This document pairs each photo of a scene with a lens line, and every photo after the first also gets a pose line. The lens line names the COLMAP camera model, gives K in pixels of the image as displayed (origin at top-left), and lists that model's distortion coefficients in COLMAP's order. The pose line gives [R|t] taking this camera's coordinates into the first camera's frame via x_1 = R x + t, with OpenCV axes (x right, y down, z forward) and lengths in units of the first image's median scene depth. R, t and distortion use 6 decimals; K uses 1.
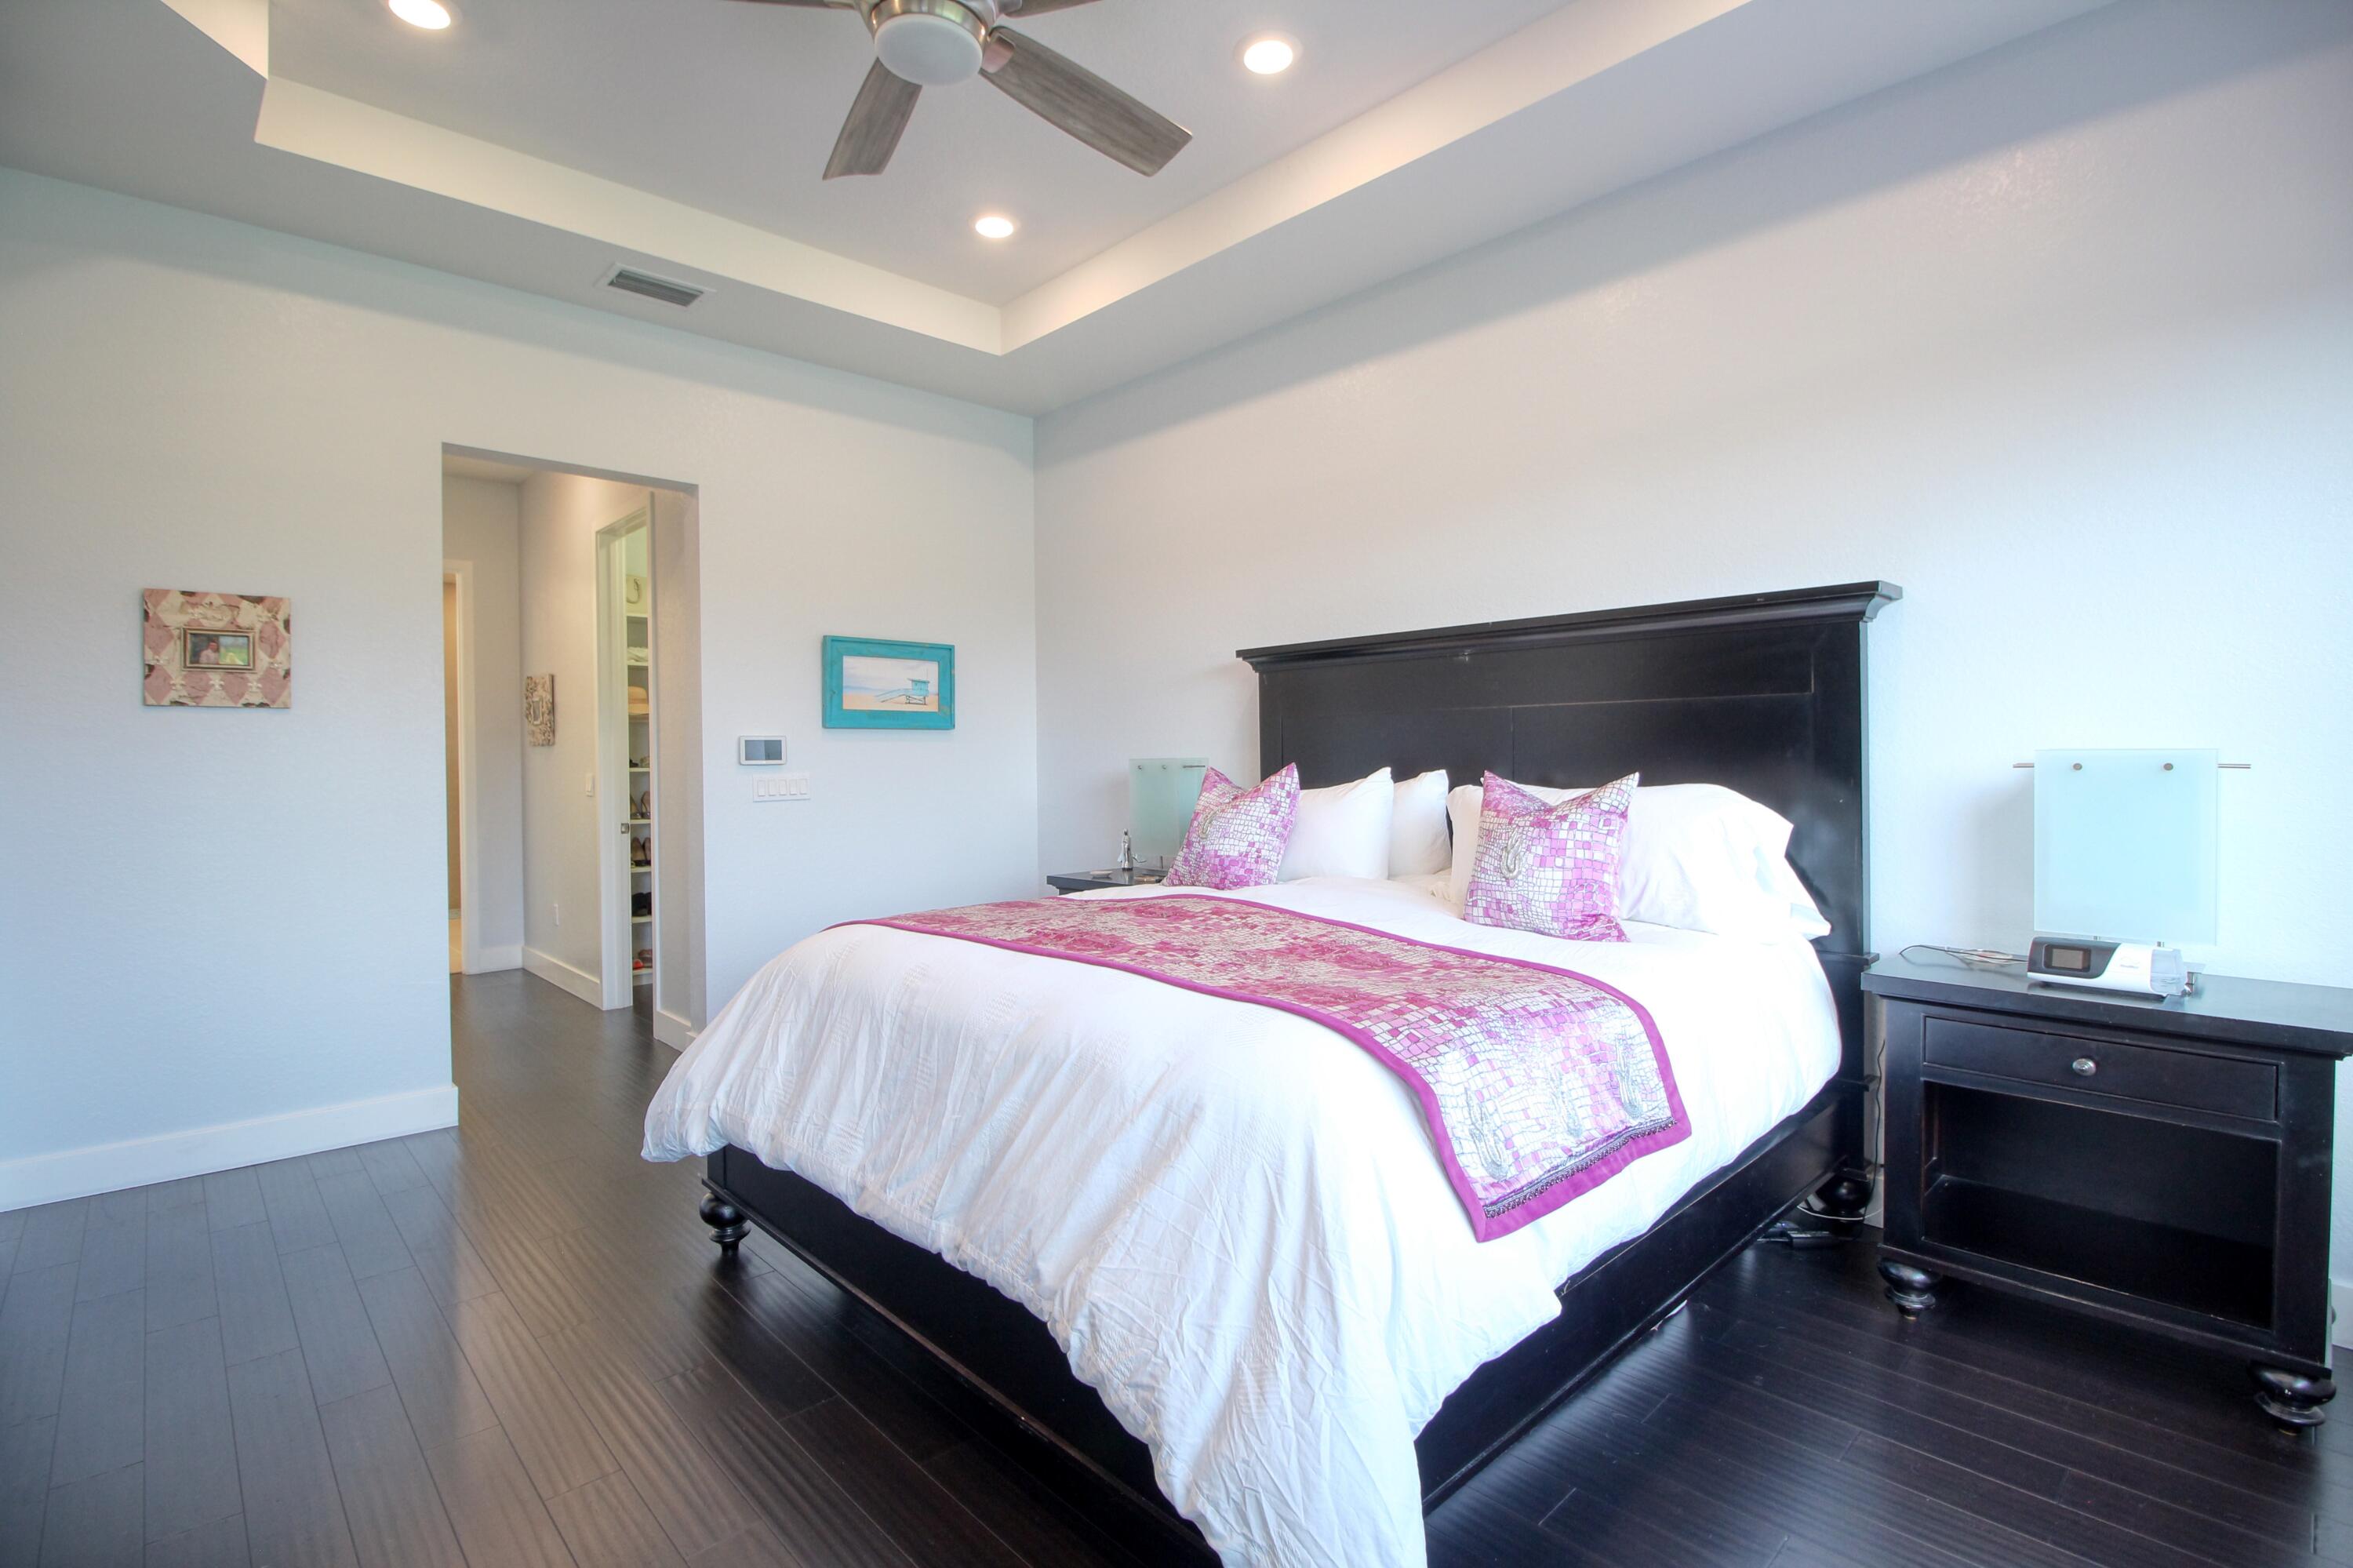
lens RADIAL K [[1091.7, 0, 1181.3], [0, 1091.7, 766.3], [0, 0, 1]] dist [-0.000093, -0.013248]
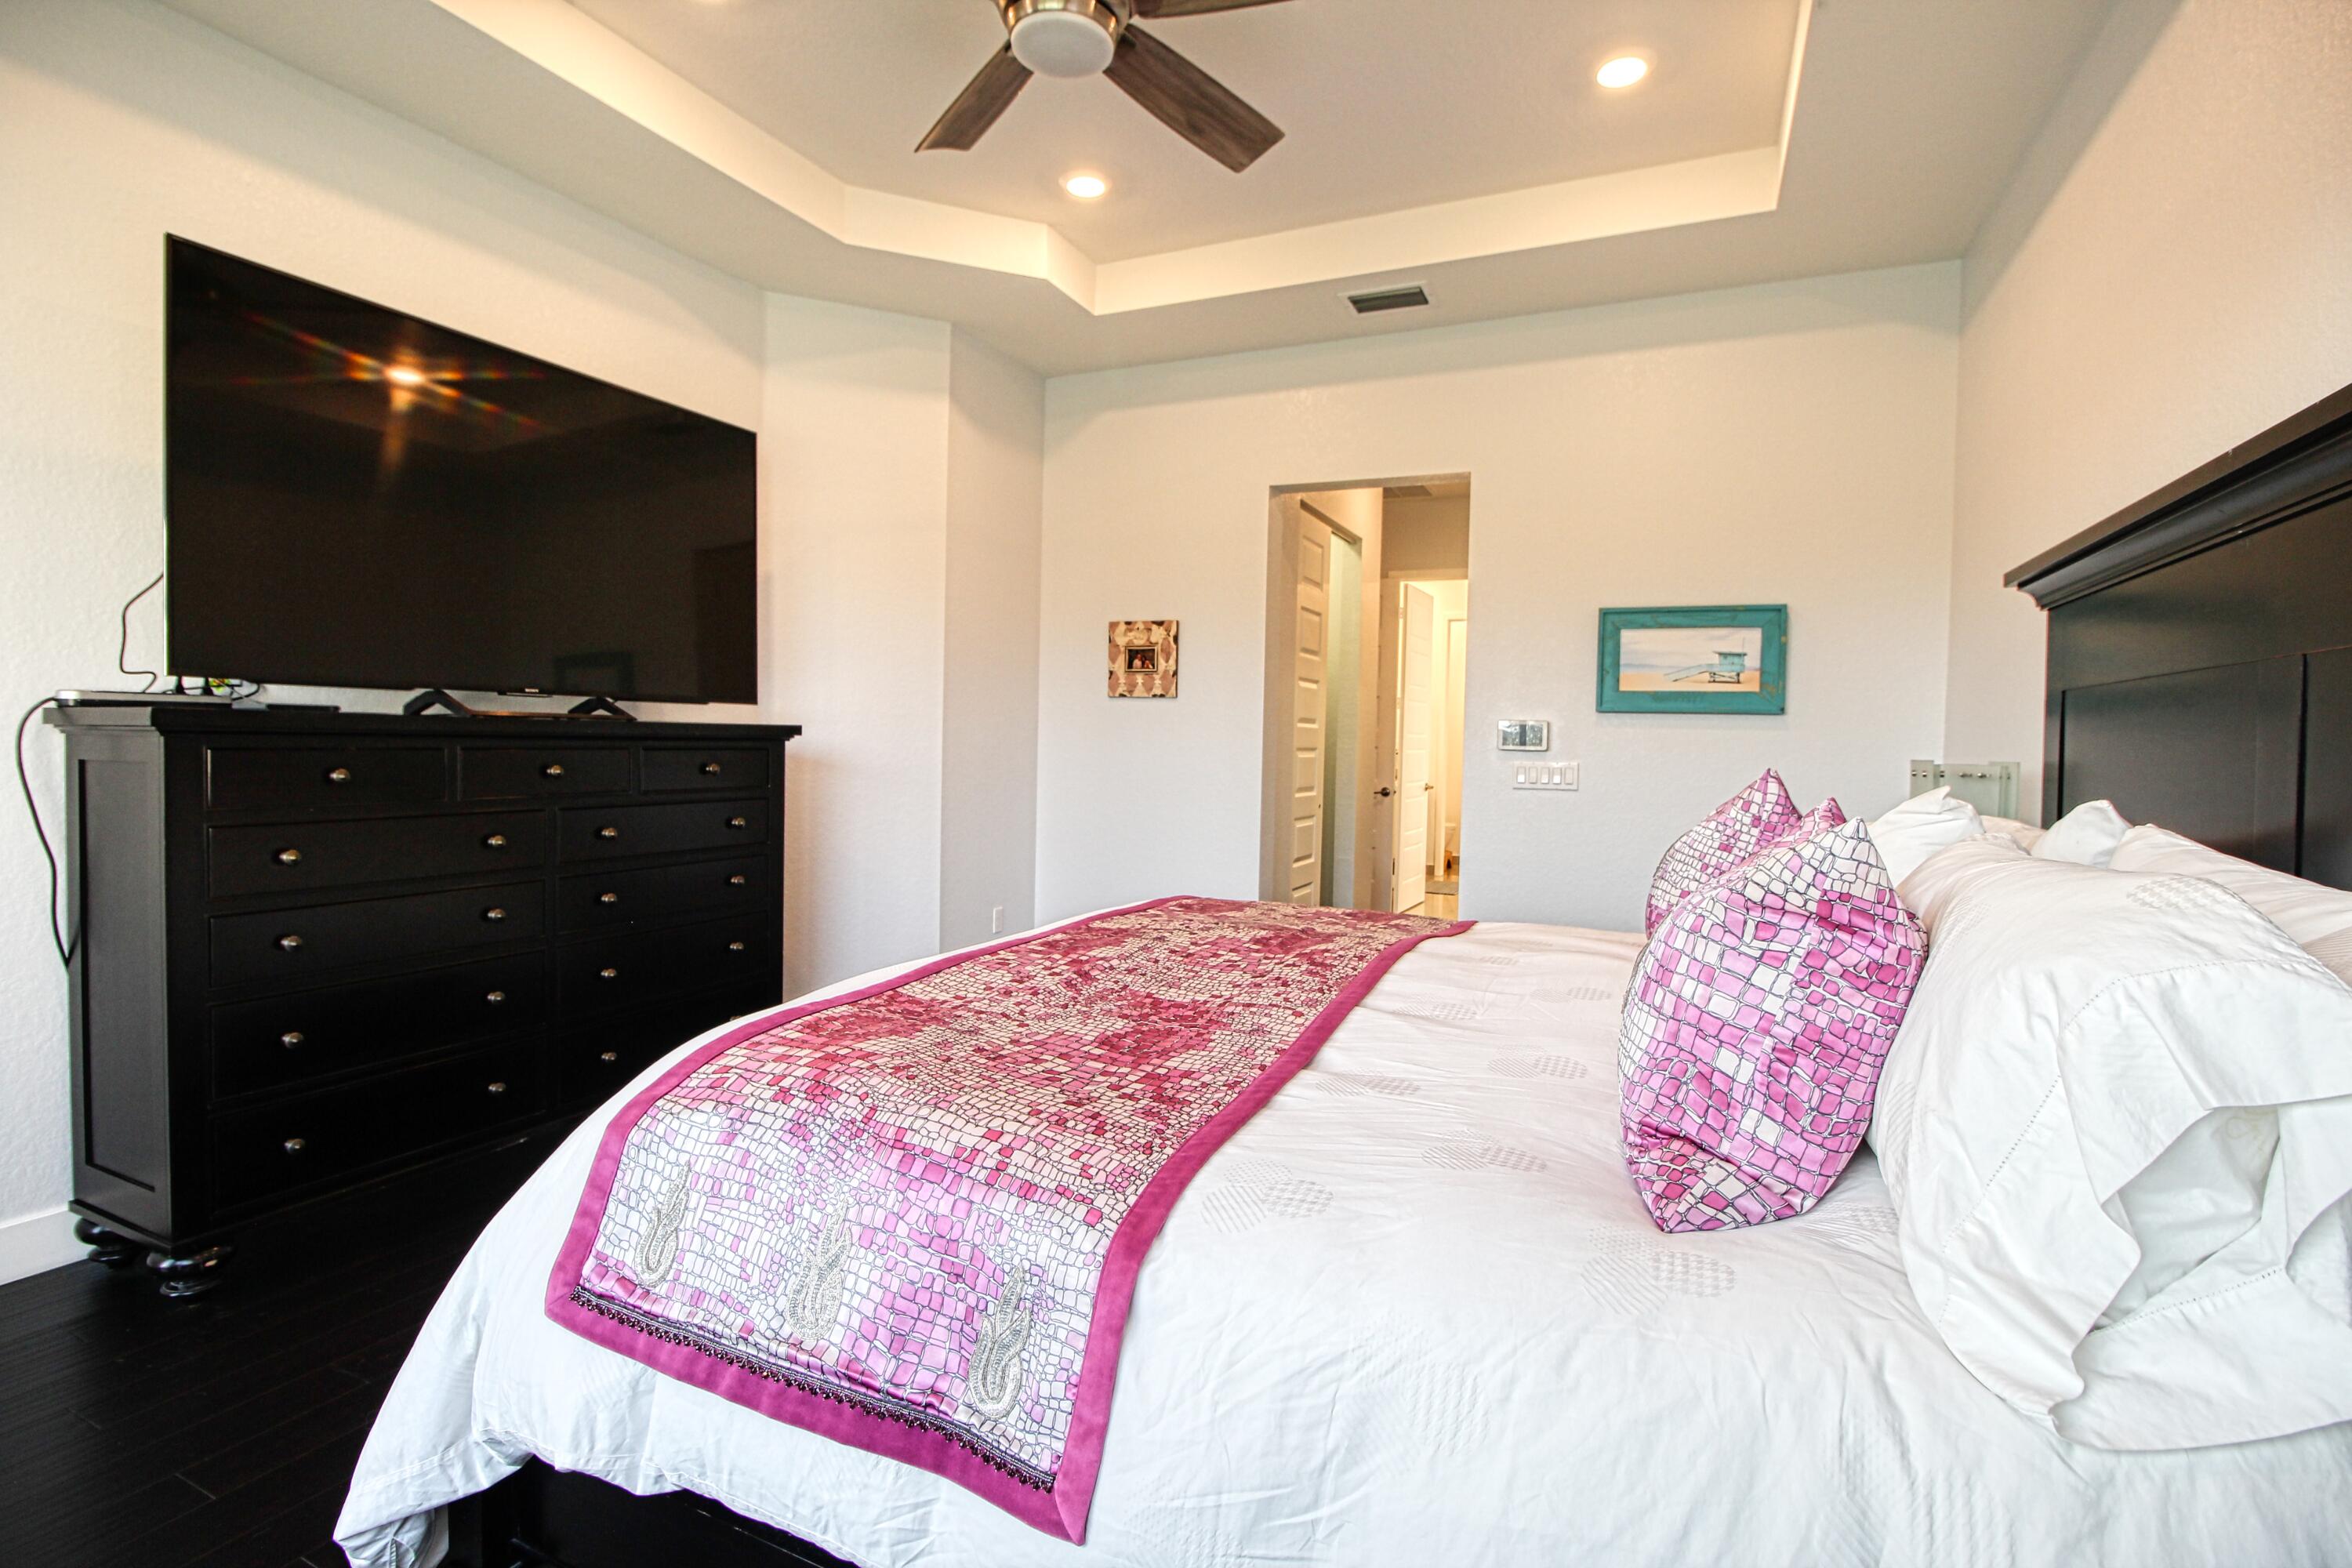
lens RADIAL K [[1091.2, 0, 1180.8], [0, 1091.2, 766.3], [0, 0, 1]] dist [-0.000093, -0.013248]
pose [[0.366811, 0.044090, -0.929250, 0.513353], [-0.035318, 0.998816, 0.033449, -0.012007], [0.929625, 0.020550, 0.367934, 0.482576]]
